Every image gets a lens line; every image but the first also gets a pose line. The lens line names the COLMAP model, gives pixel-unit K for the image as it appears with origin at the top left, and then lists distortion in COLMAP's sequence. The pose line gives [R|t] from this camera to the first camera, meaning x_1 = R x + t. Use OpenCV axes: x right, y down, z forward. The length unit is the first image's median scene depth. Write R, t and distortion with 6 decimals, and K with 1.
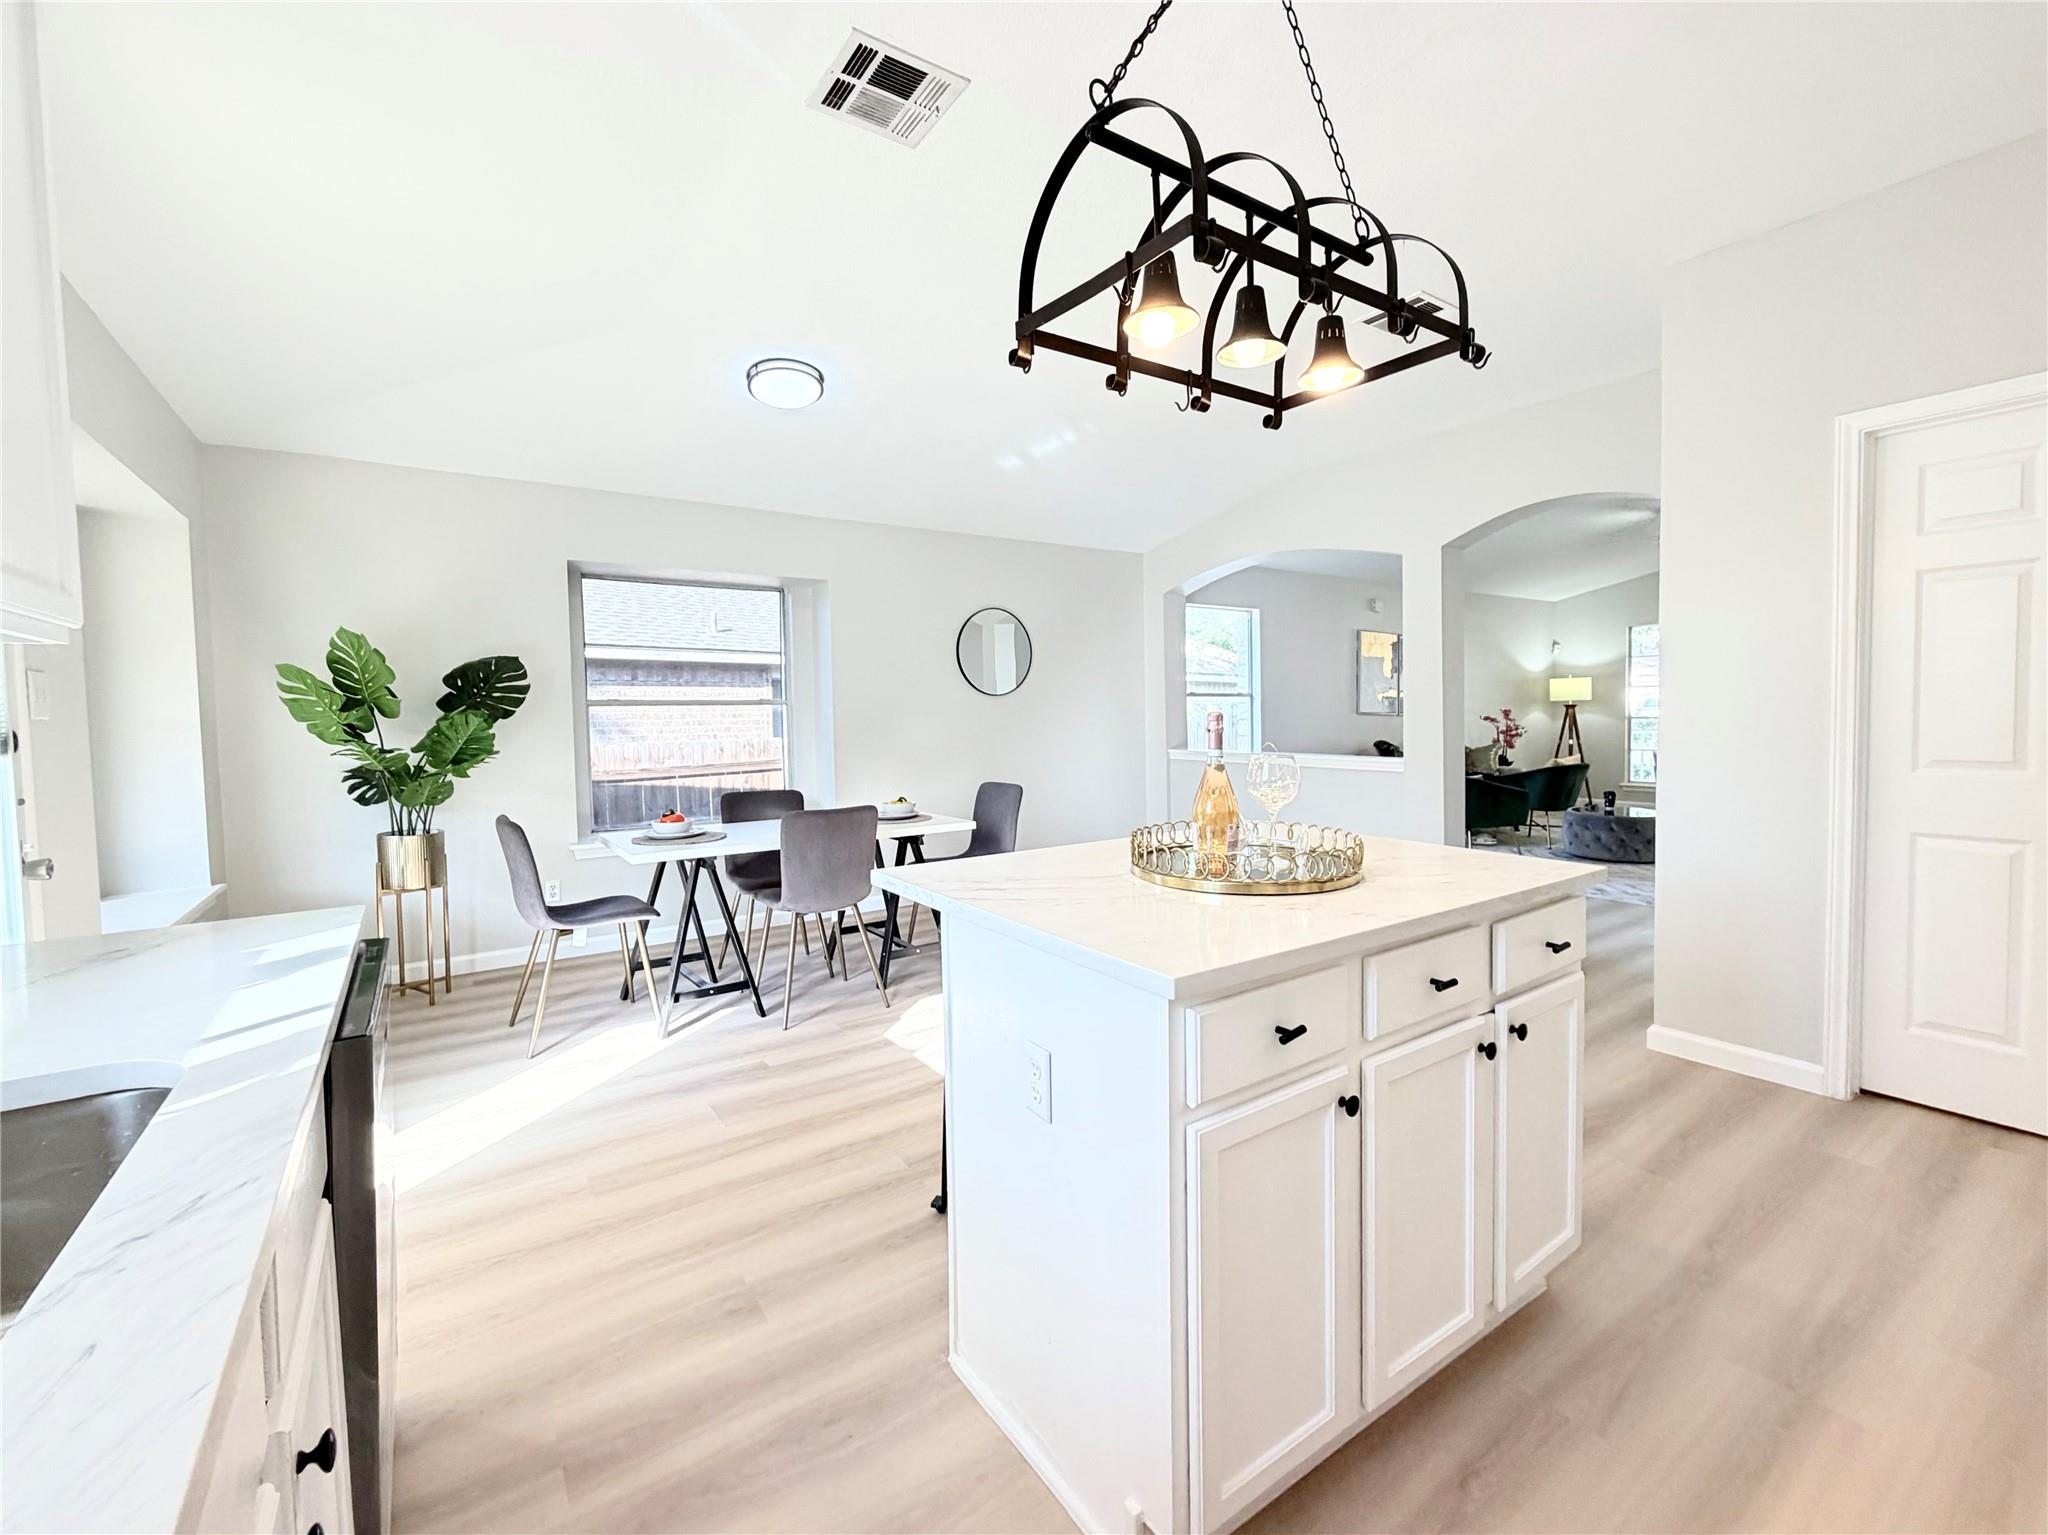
lens RADIAL K [[876.8, 0, 1035.0], [0, 876.8, 750.0], [0, 0, 1]] dist [0.001508, 0.000155]
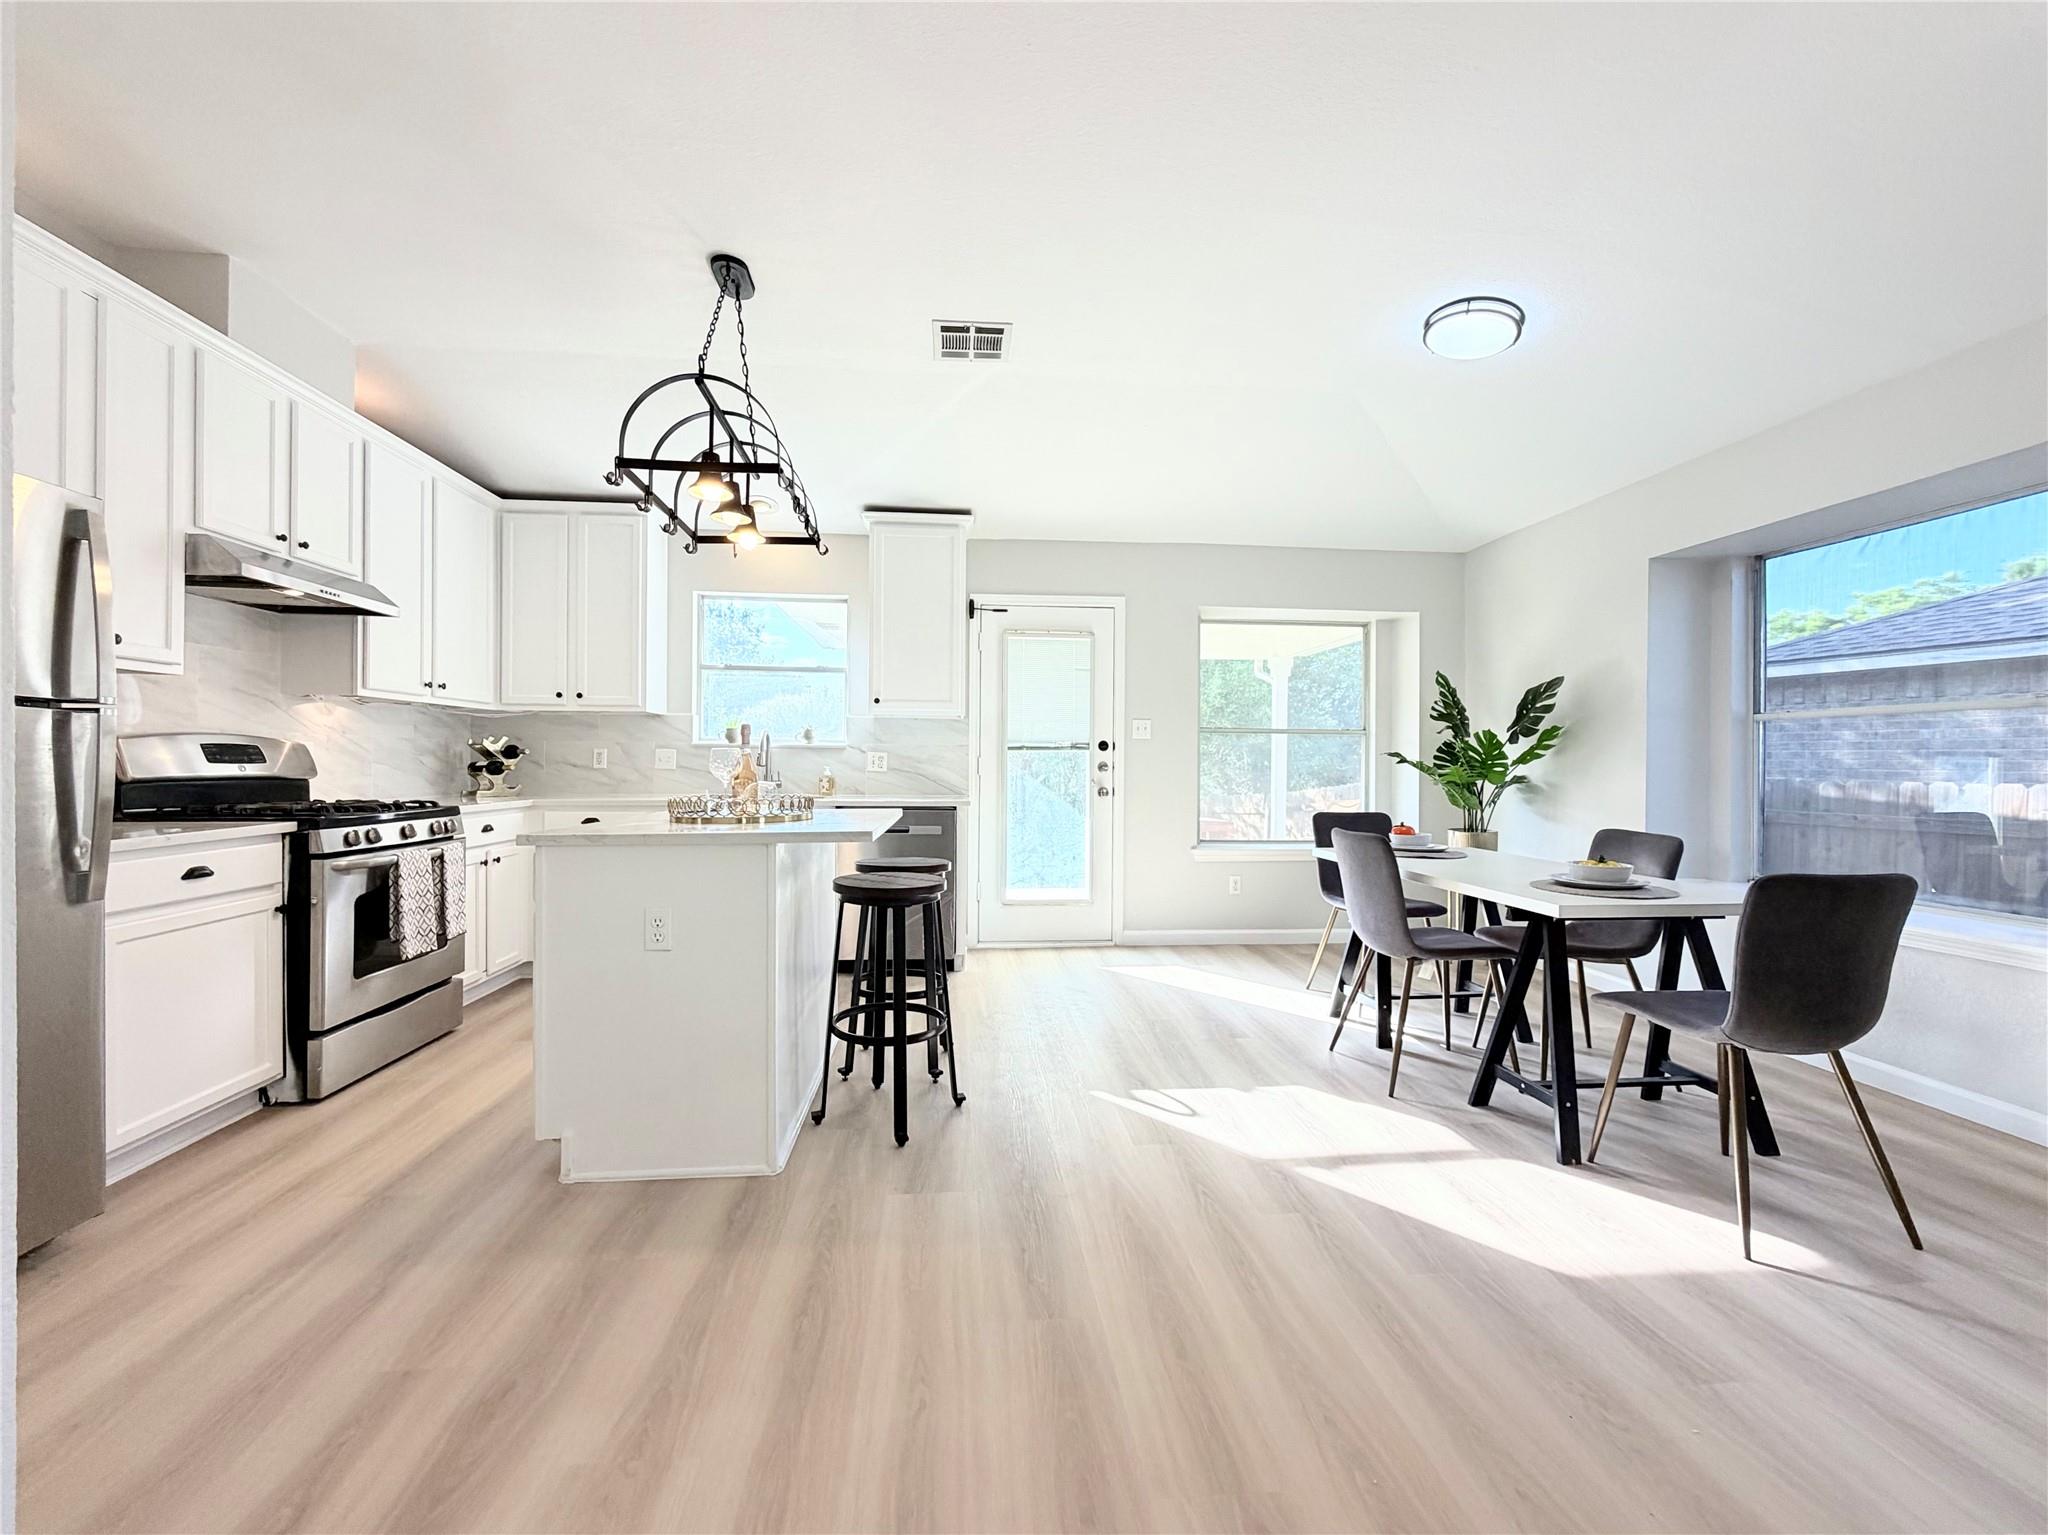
lens RADIAL K [[825.5, 0, 1024.0], [0, 825.5, 767.5], [0, 0, 1]] dist [-0.000585, -0.000098]
pose [[-0.493371, 0.016422, -0.869664, 0.623119], [-0.035956, 0.998582, 0.039255, -0.018285], [0.869076, 0.050637, -0.492081, 1.047394]]
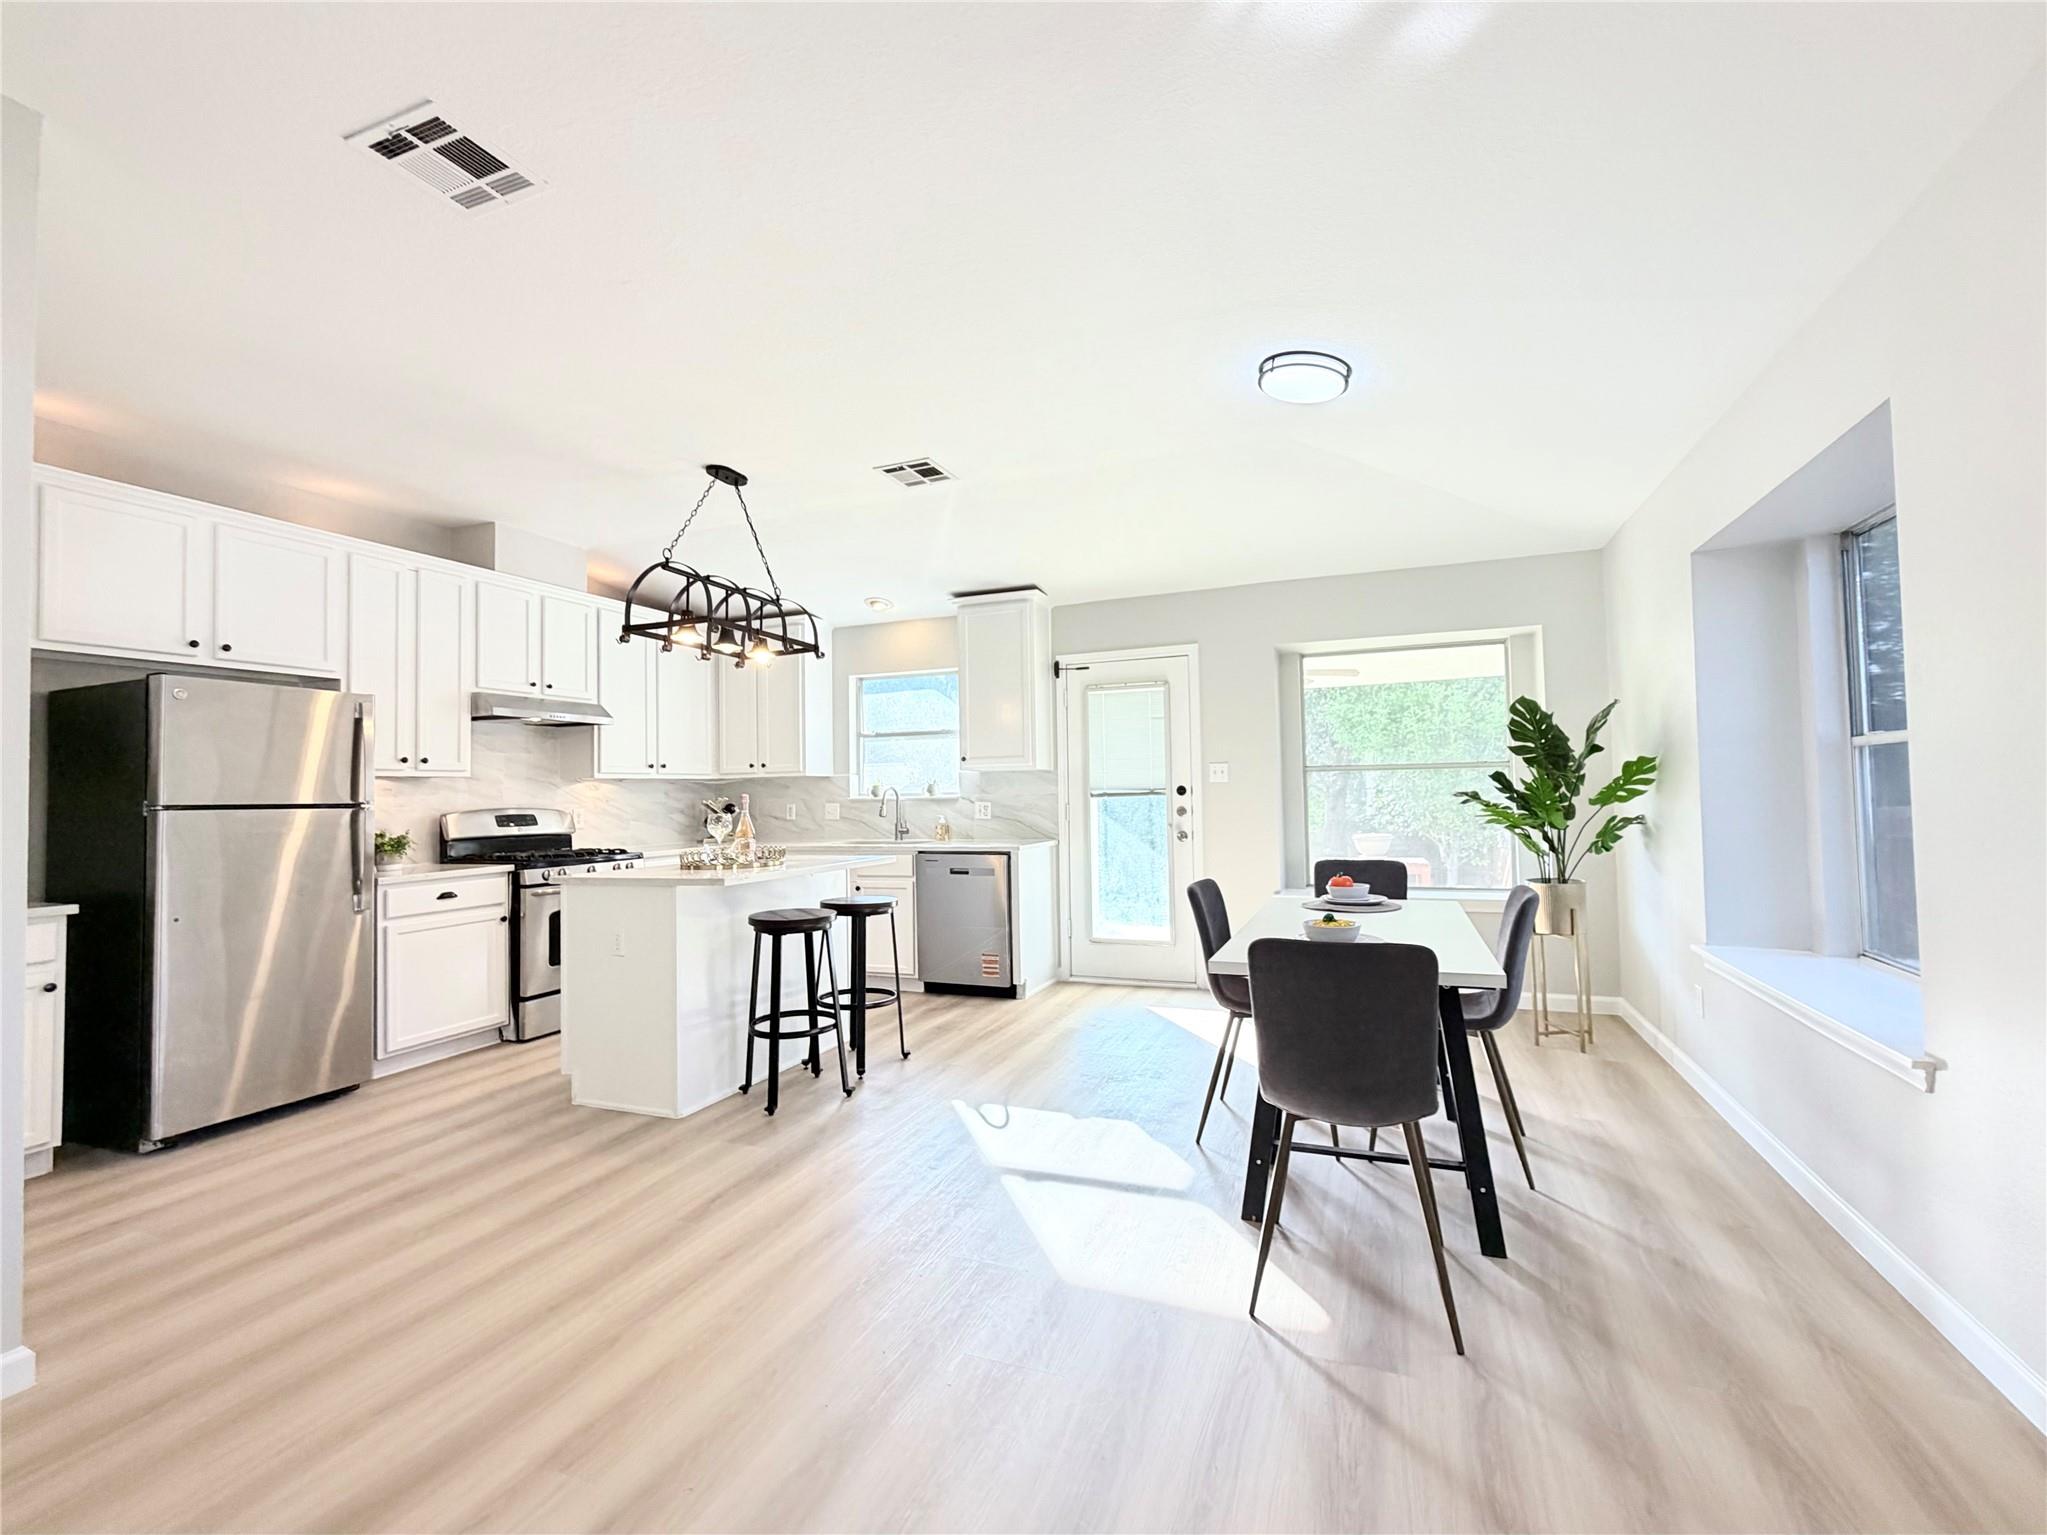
lens RADIAL K [[868.4, 0, 1060.3], [0, 868.4, 768.4], [0, 0, 1]] dist [-0.001746, -0.000075]
pose [[-0.823416, 0.015864, -0.567217, 0.379372], [0.009125, 0.999850, 0.014717, -0.064737], [0.567365, 0.006942, -0.823437, 1.564311]]
